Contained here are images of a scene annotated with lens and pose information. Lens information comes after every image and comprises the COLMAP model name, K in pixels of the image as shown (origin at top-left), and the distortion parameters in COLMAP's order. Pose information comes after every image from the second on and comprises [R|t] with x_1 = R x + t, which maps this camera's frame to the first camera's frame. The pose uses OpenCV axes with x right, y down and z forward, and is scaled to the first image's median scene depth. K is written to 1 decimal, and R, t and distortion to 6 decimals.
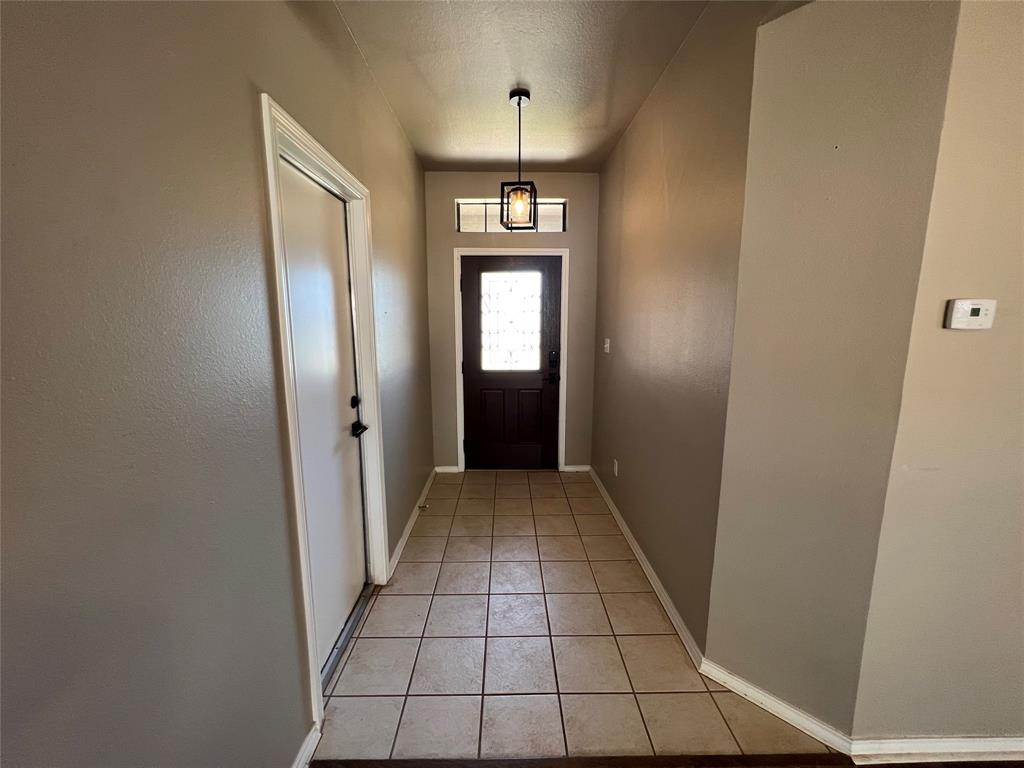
lens RADIAL K [[407.8, 0, 512.0], [0, 407.8, 384.0], [0, 0, 1]] dist [-0.002752, -0.000098]
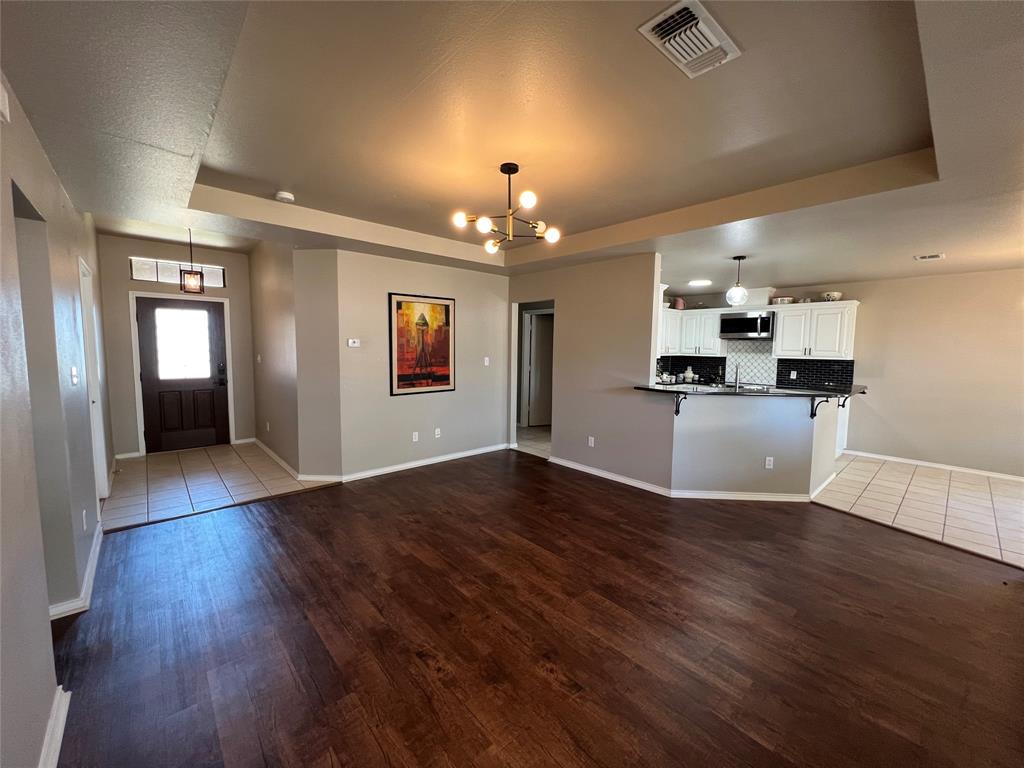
lens RADIAL K [[407.8, 0, 512.0], [0, 407.8, 384.0], [0, 0, 1]] dist [-0.002752, -0.000098]
pose [[0.754649, -0.045869, 0.654524, -0.076920], [0.089102, 0.995477, -0.032969, 0.140666], [-0.650051, 0.083200, 0.755322, -0.845858]]
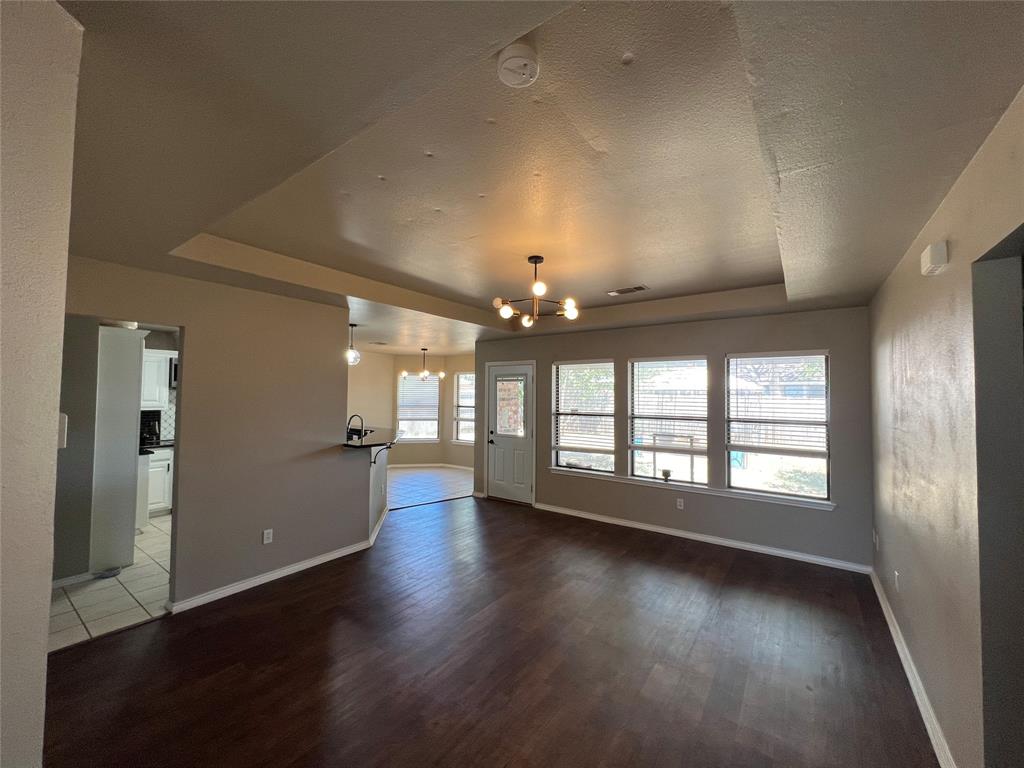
lens RADIAL K [[407.8, 0, 512.0], [0, 407.8, 384.0], [0, 0, 1]] dist [-0.002752, -0.000098]
pose [[-0.803280, 0.012909, 0.595461, -0.010812], [0.087567, 0.991460, 0.096635, -0.553035], [-0.589129, 0.129768, -0.797551, 2.901266]]
